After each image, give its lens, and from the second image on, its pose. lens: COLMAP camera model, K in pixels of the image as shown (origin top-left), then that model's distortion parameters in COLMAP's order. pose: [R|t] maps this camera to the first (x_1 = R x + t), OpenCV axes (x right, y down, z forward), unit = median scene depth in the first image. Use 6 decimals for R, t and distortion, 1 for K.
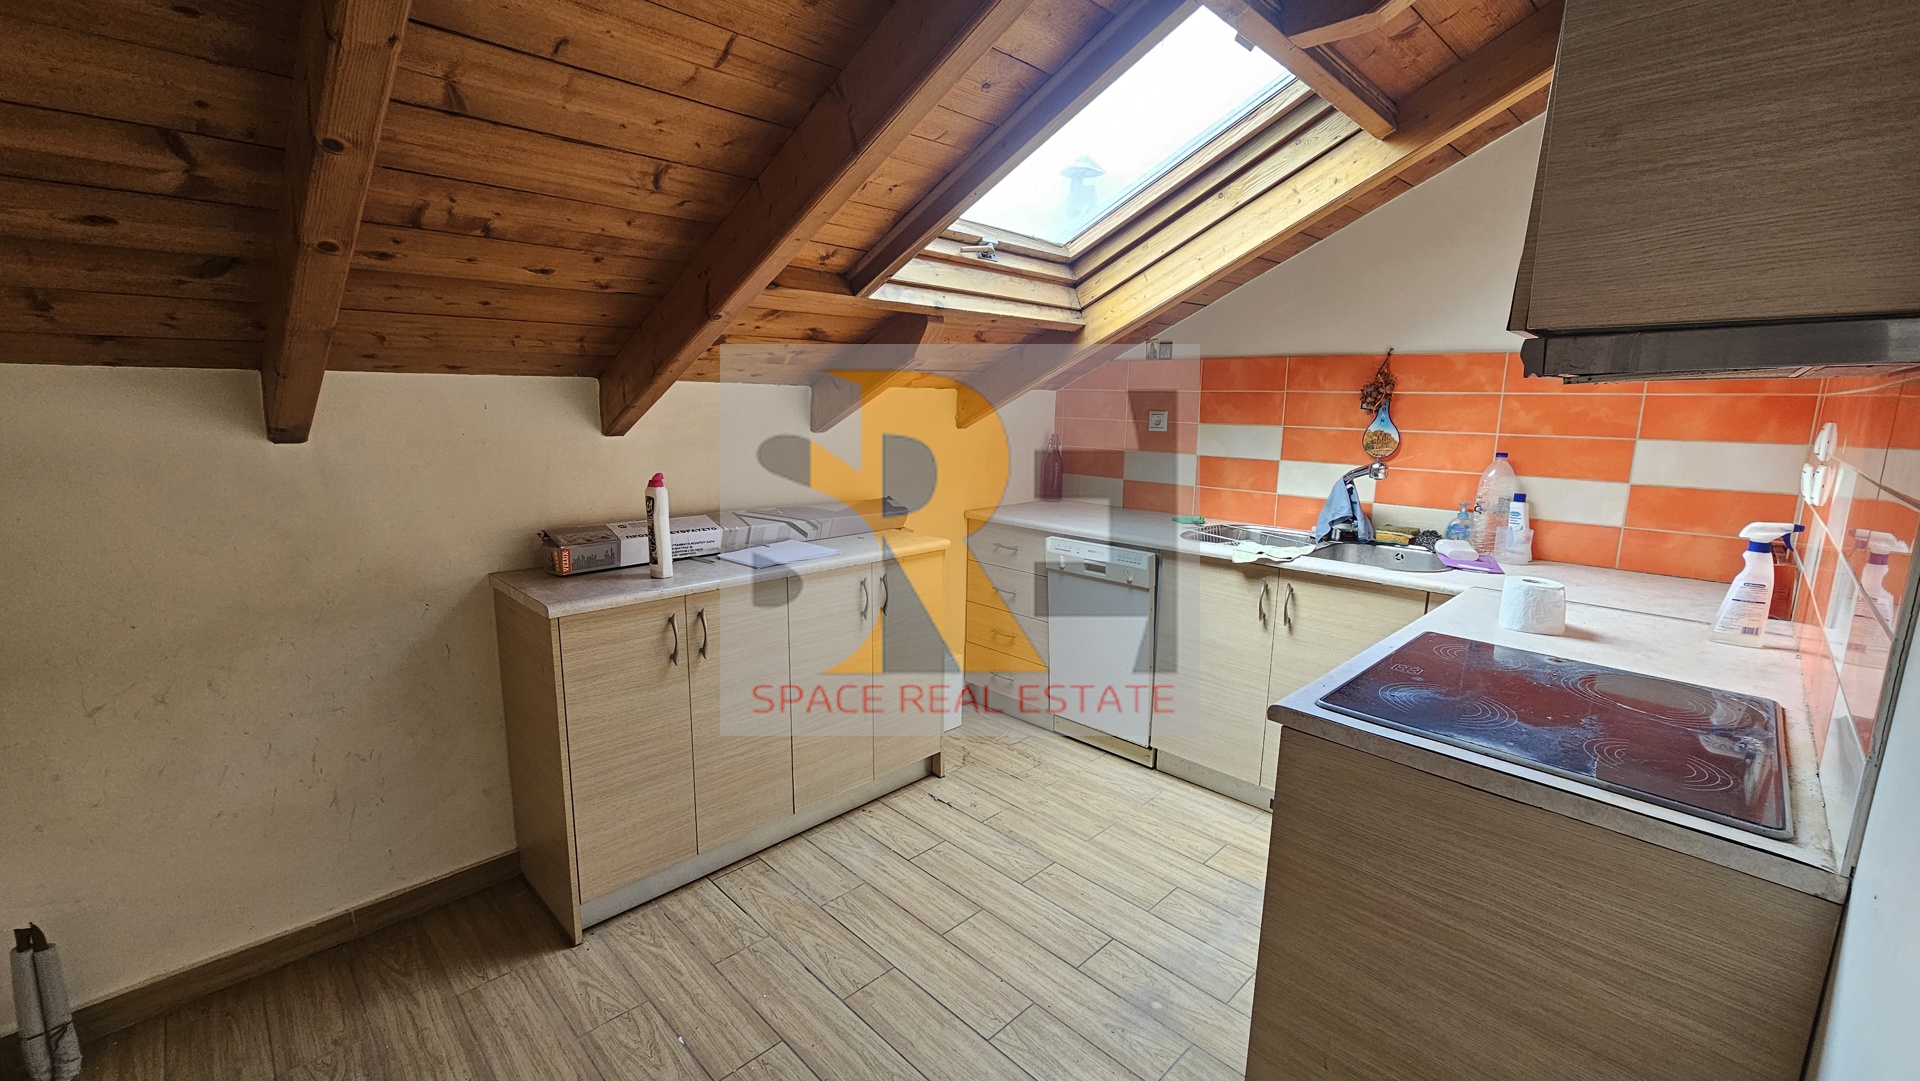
lens RADIAL K [[787.2, 0, 961.7], [0, 787.2, 537.6], [0, 0, 1]] dist [-0.000293, -0.000659]
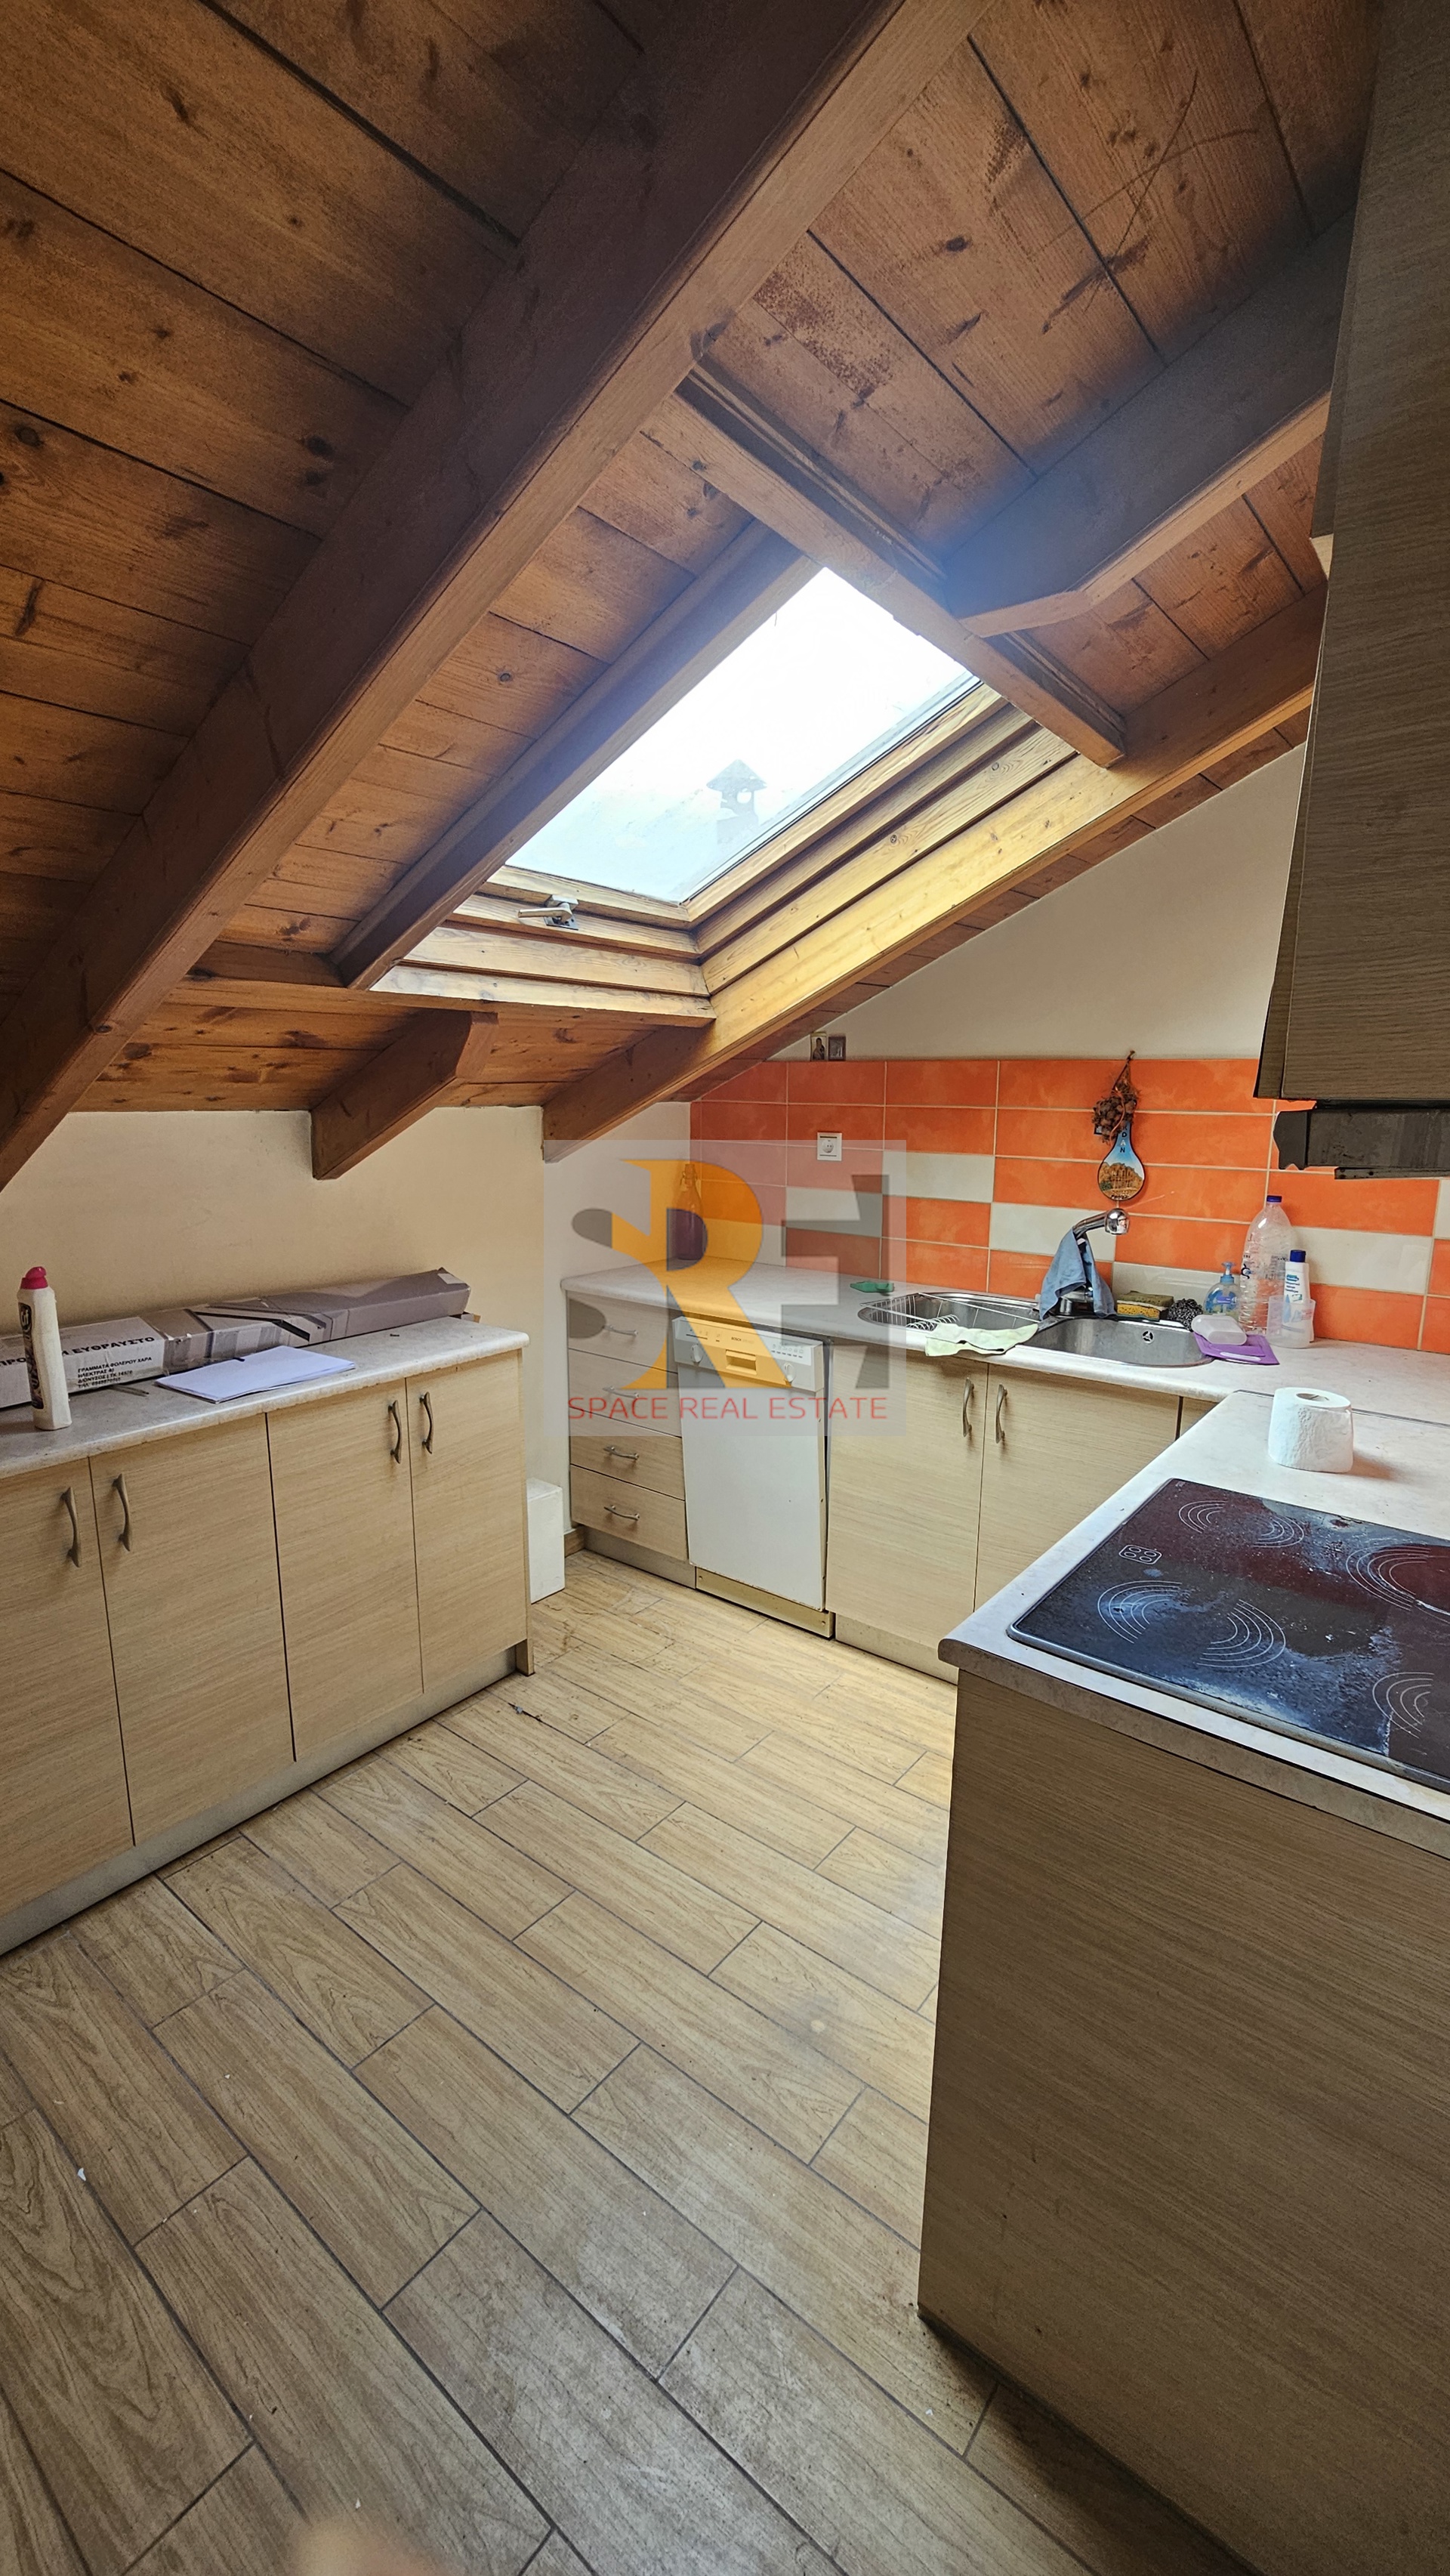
lens RADIAL K [[1056.1, 0, 739.5], [0, 1056.1, 1288.6], [0, 0, 1]] dist [-0.000293, -0.000659]
pose [[0.992296, -0.031724, 0.119760, 0.073251], [0.029199, 0.999314, 0.022782, -0.065054], [-0.120401, -0.019110, 0.992541, 0.081496]]
